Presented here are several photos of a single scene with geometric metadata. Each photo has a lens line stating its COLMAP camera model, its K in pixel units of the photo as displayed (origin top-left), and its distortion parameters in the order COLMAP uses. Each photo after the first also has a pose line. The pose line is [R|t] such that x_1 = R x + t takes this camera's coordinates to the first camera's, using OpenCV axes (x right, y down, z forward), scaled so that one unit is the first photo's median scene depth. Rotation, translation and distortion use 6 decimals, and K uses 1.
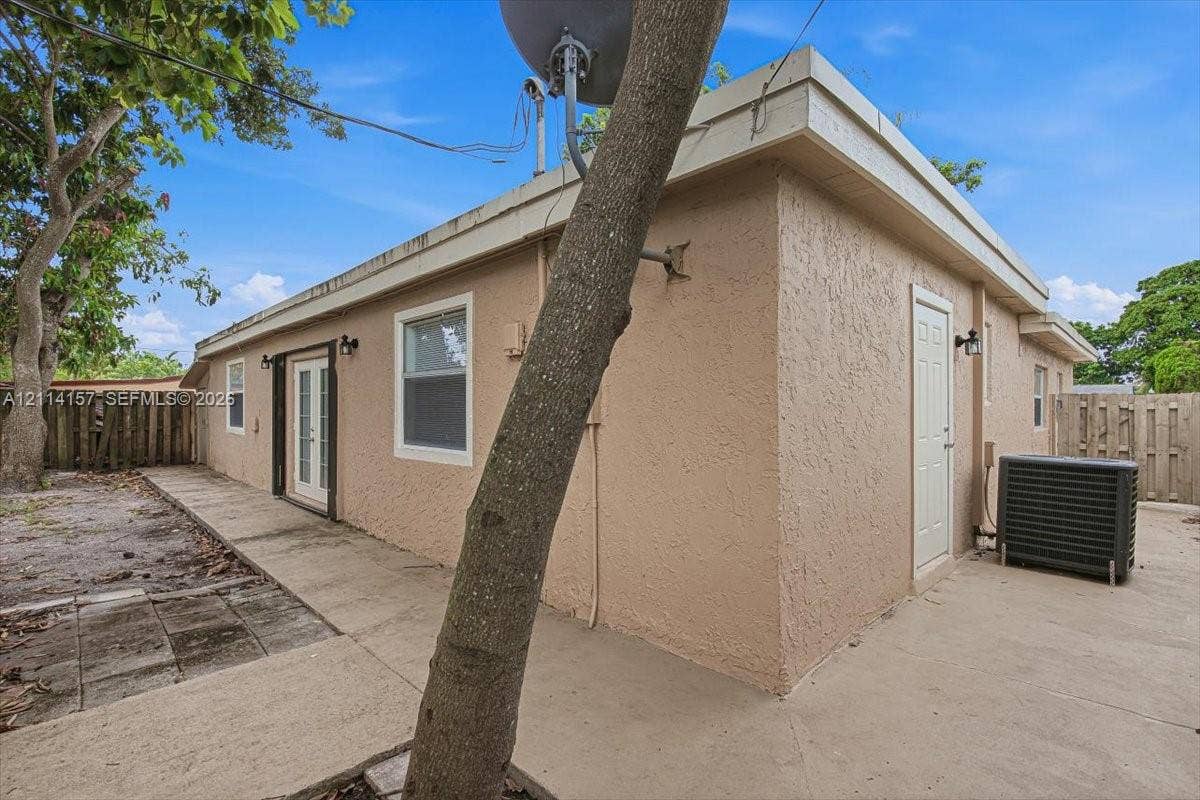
lens RADIAL K [[544.7, 0, 601.4], [0, 544.7, 406.8], [0, 0, 1]] dist [0.001691, 0.000554]
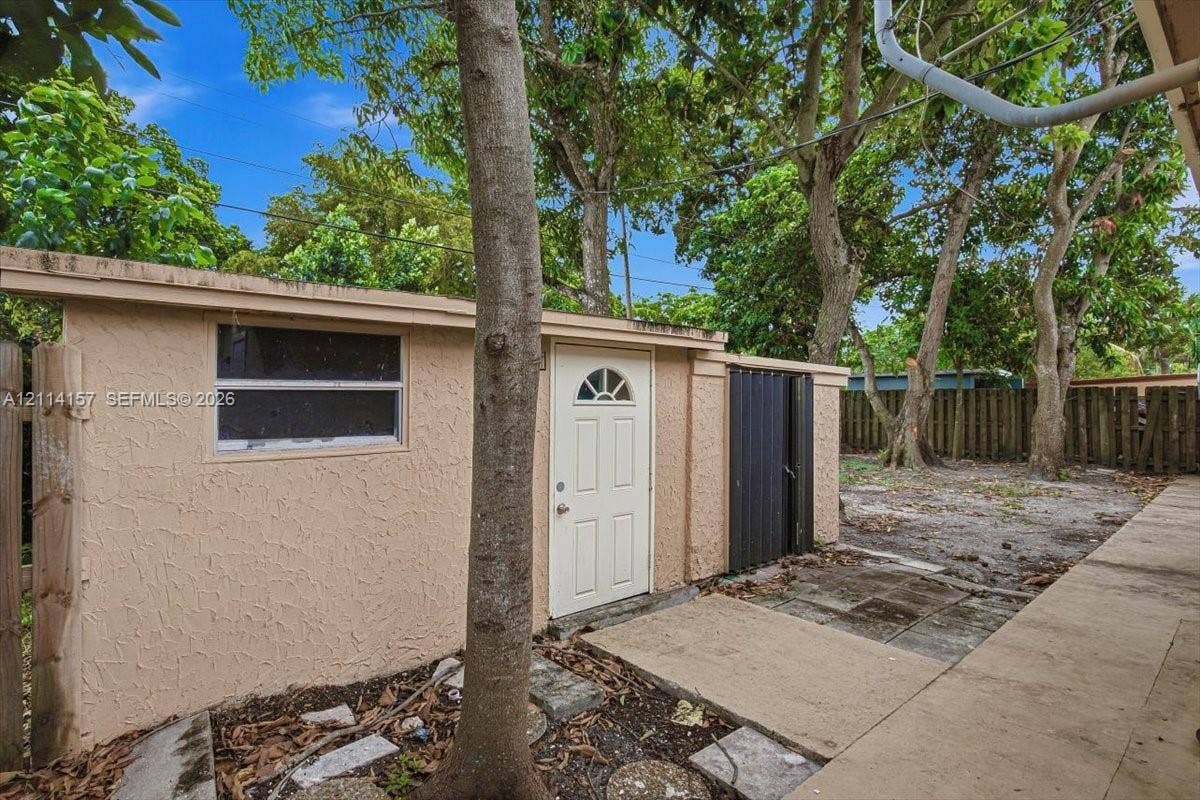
lens RADIAL K [[577.0, 0, 601.1], [0, 577.0, 394.5], [0, 0, 1]] dist [-0.000866, -0.000363]
pose [[-0.062675, -0.008946, -0.997994, 0.422606], [-0.005494, 0.999948, -0.008618, -0.009055], [0.998019, 0.004943, -0.062721, 0.406894]]
